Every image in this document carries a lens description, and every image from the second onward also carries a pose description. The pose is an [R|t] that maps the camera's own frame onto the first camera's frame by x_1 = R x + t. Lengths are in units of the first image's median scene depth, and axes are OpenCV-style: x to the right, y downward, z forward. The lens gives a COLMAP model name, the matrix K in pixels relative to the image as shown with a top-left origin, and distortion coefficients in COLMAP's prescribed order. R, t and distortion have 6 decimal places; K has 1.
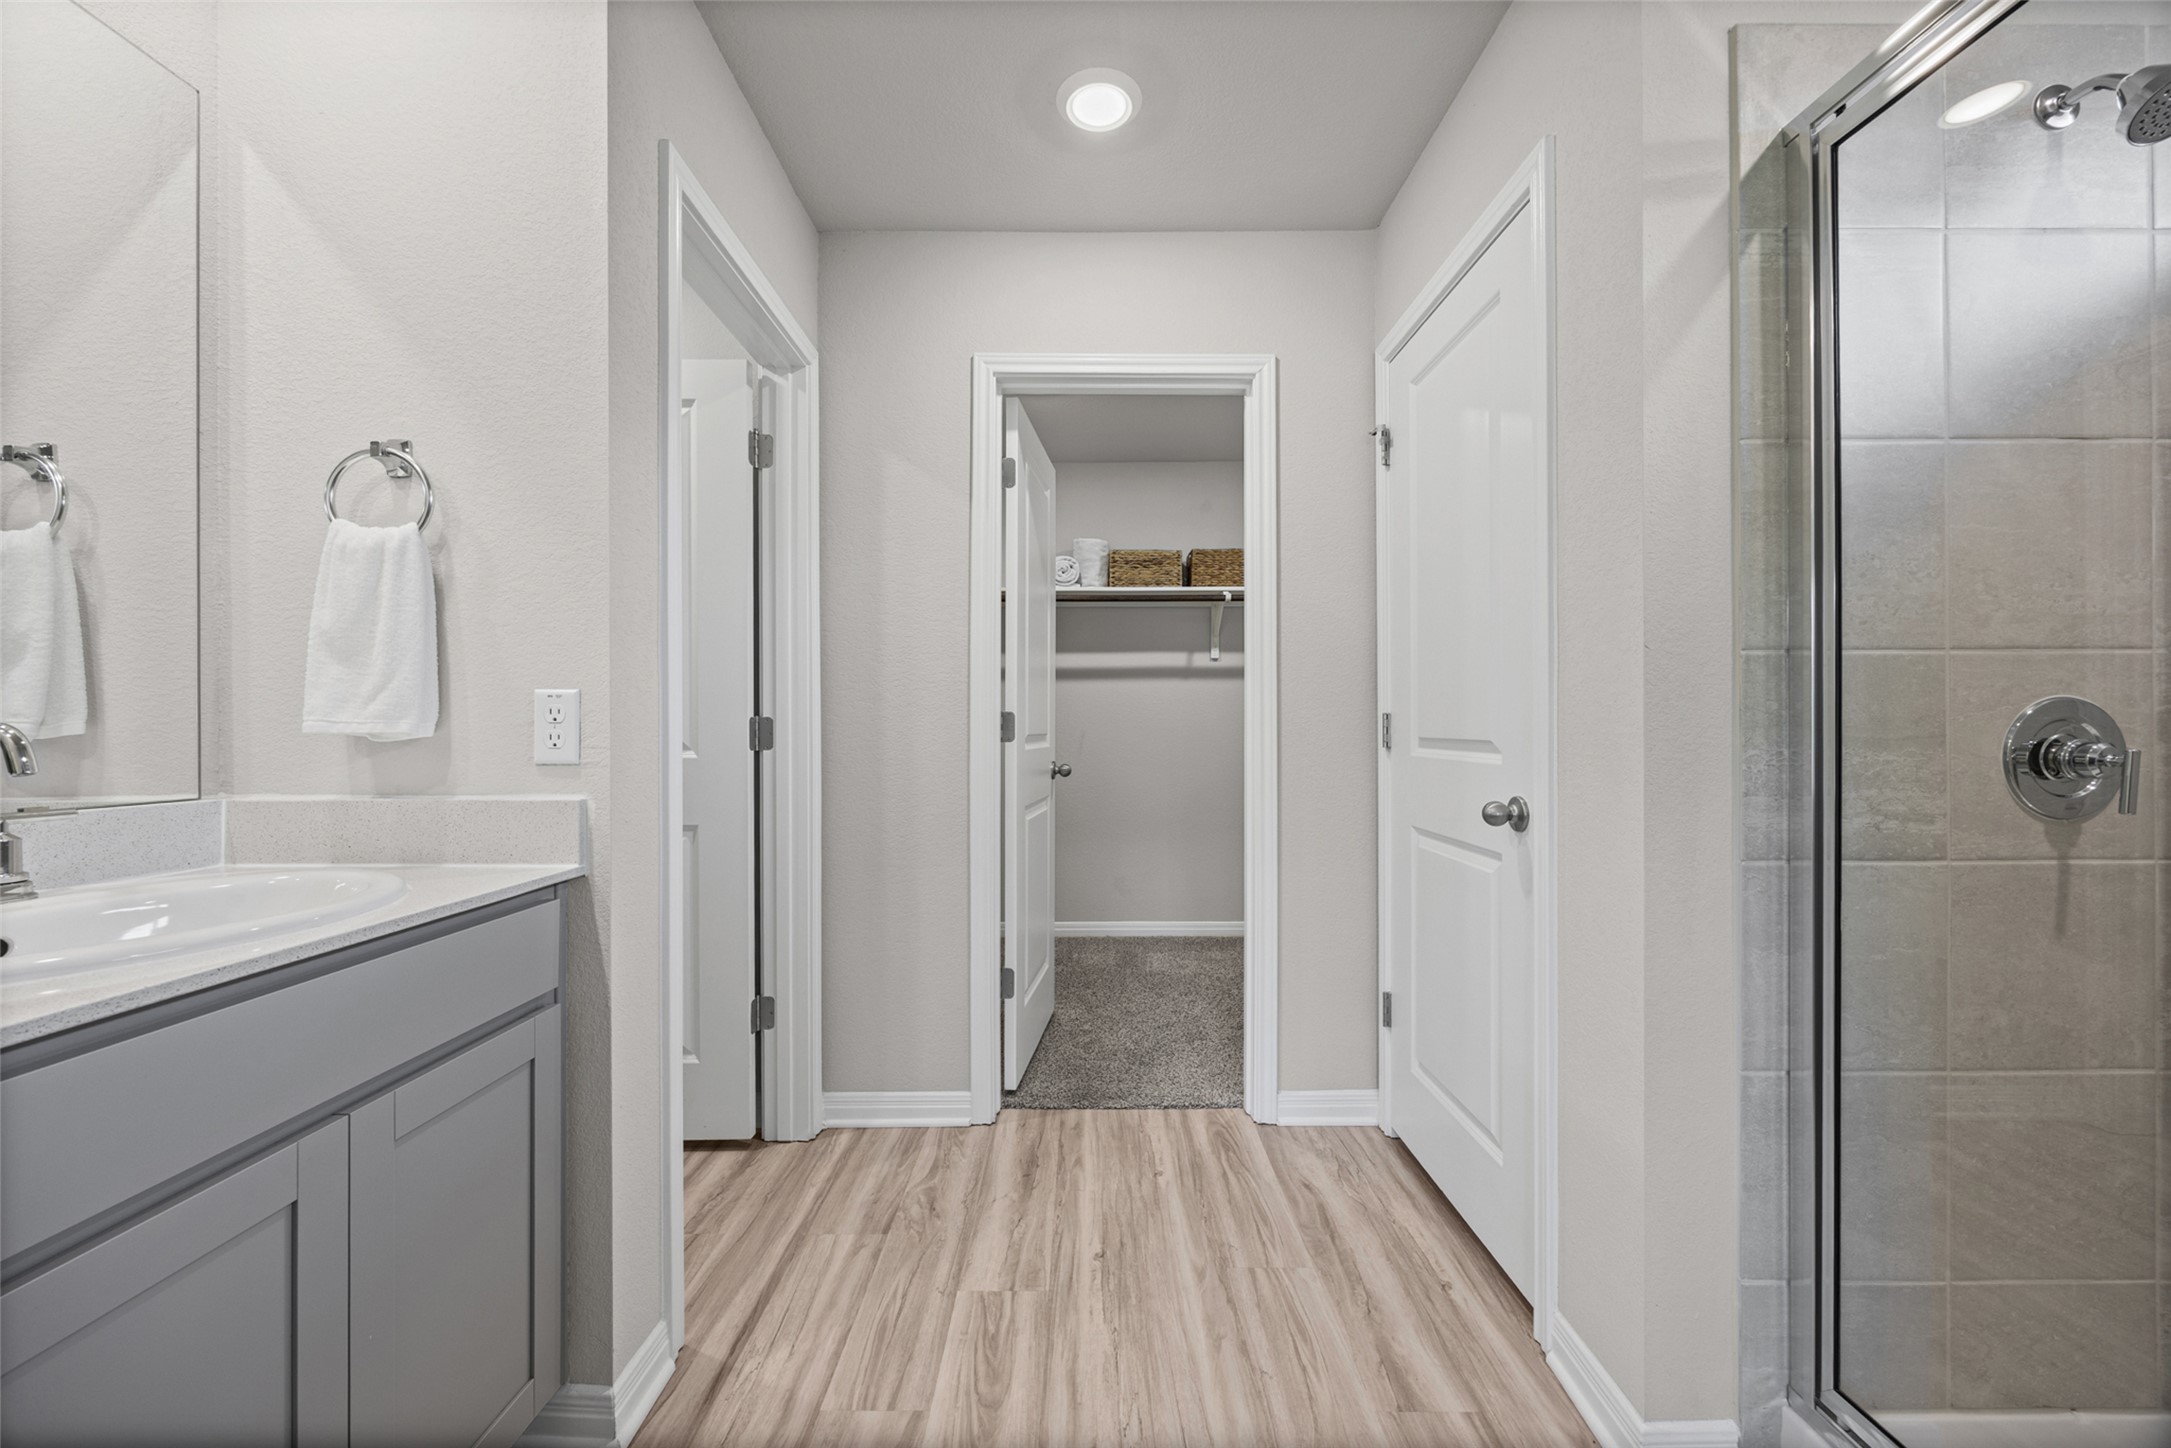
lens RADIAL K [[828.7, 0, 1080.9], [0, 828.7, 731.3], [0, 0, 1]] dist [-0.000113, 0.000140]
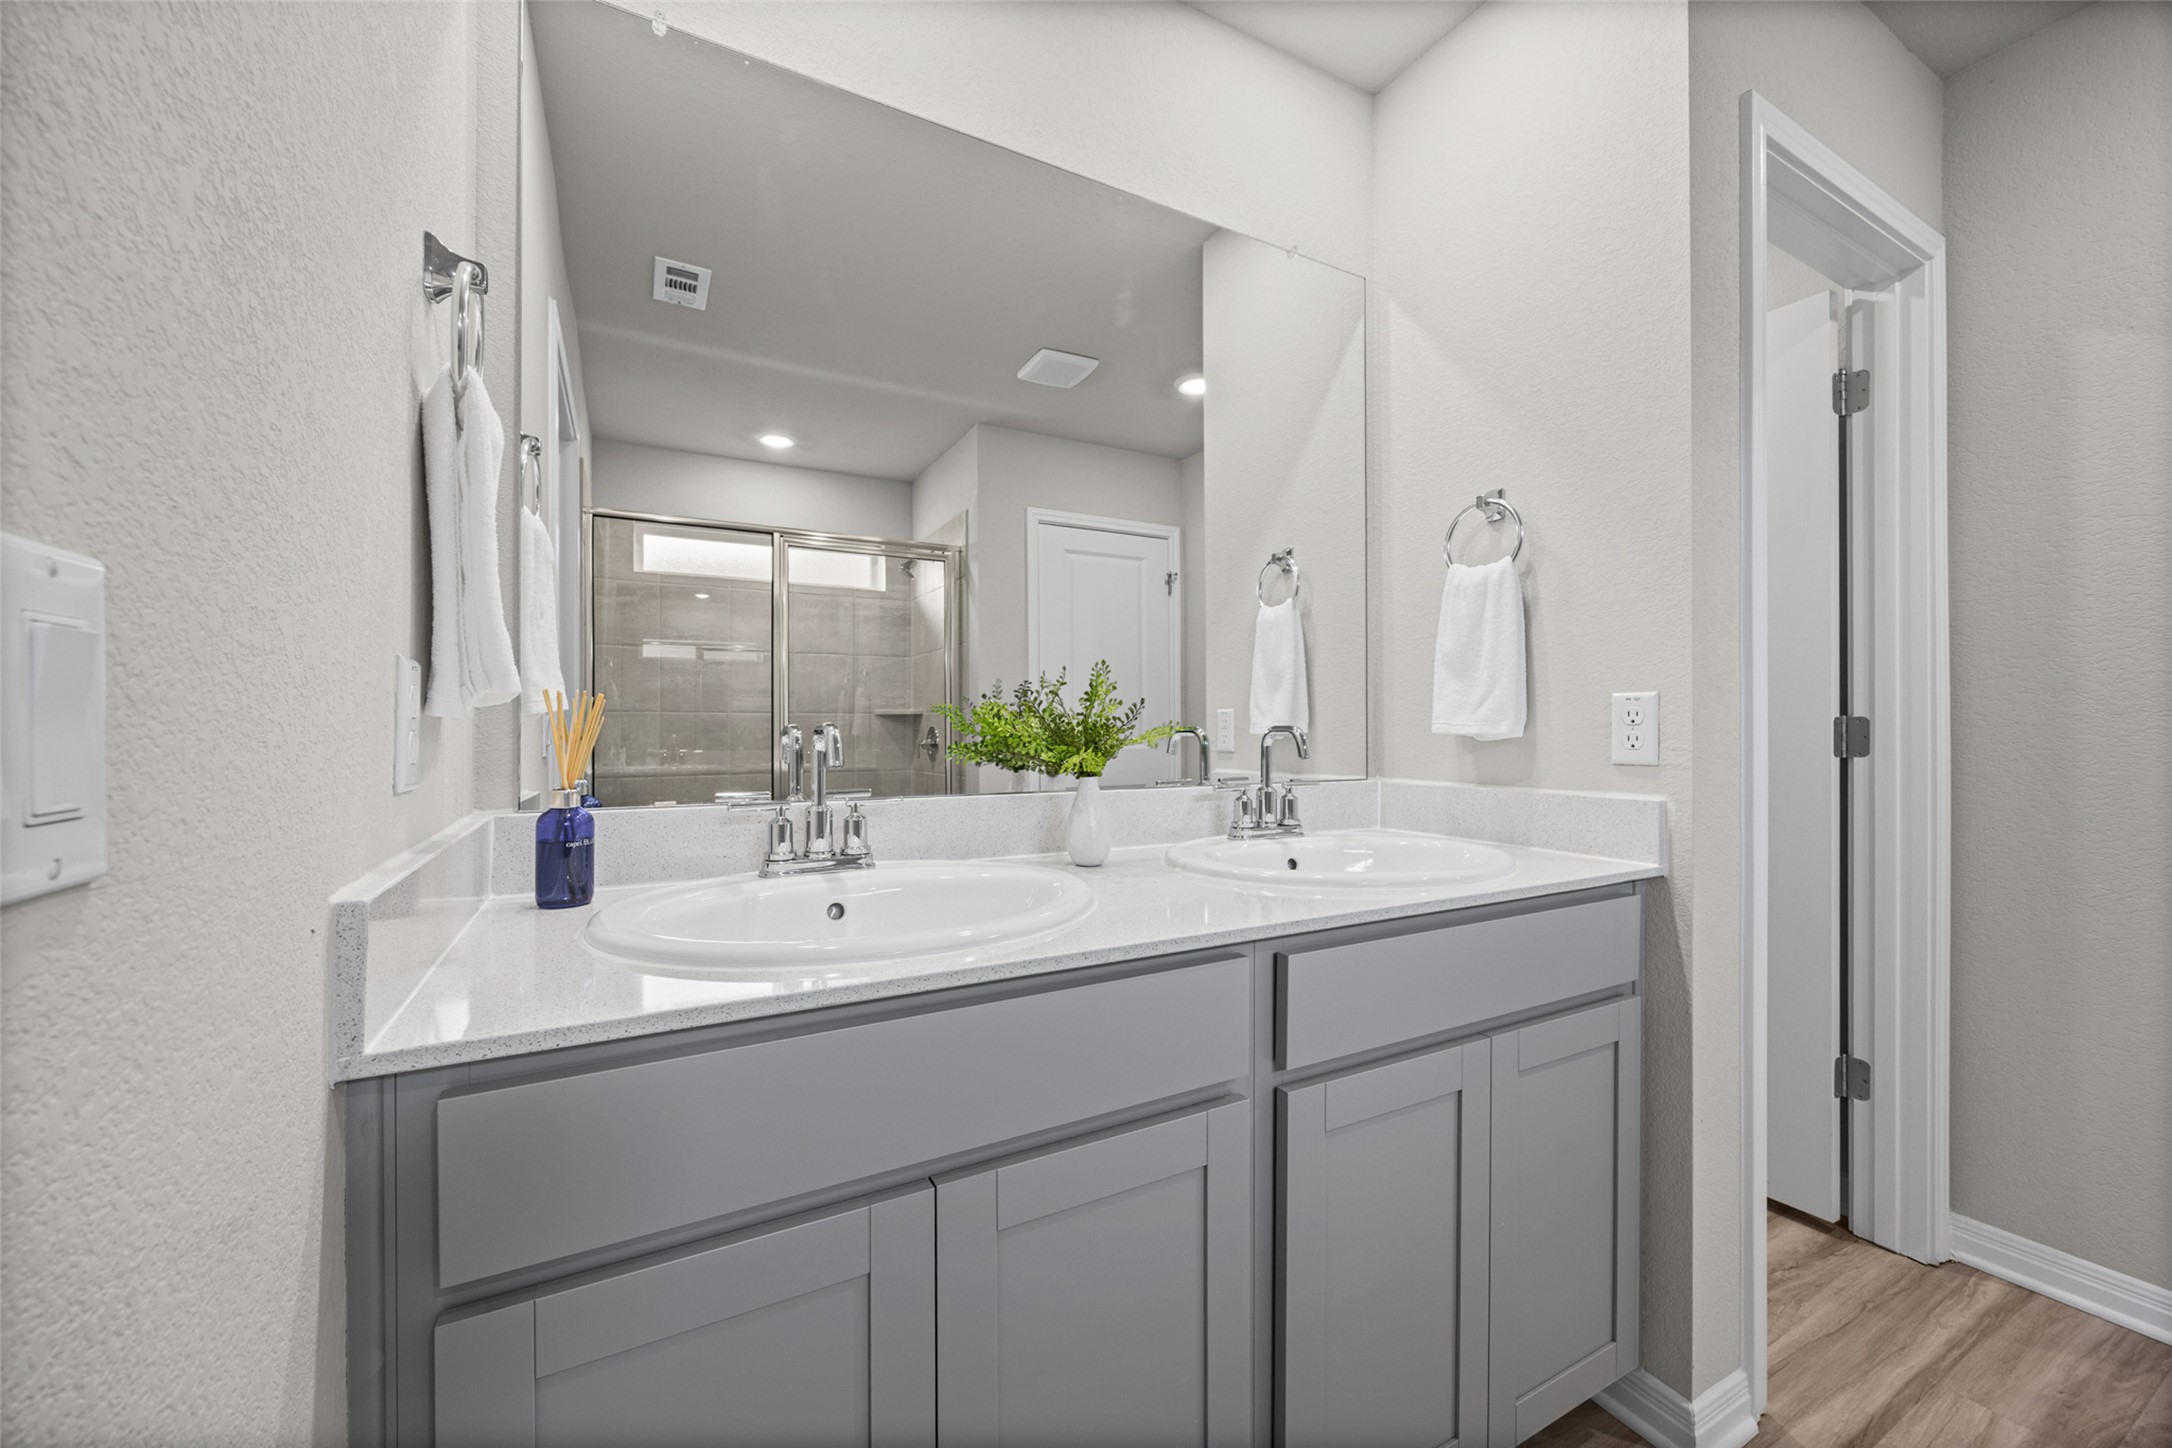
lens RADIAL K [[829.1, 0, 1081.4], [0, 829.1, 731.3], [0, 0, 1]] dist [-0.000113, 0.000140]
pose [[0.486550, 0.003564, -0.873646, -0.063492], [-0.005338, 0.999985, 0.001106, 0.000590], [0.873637, 0.004125, 0.486562, -0.109356]]
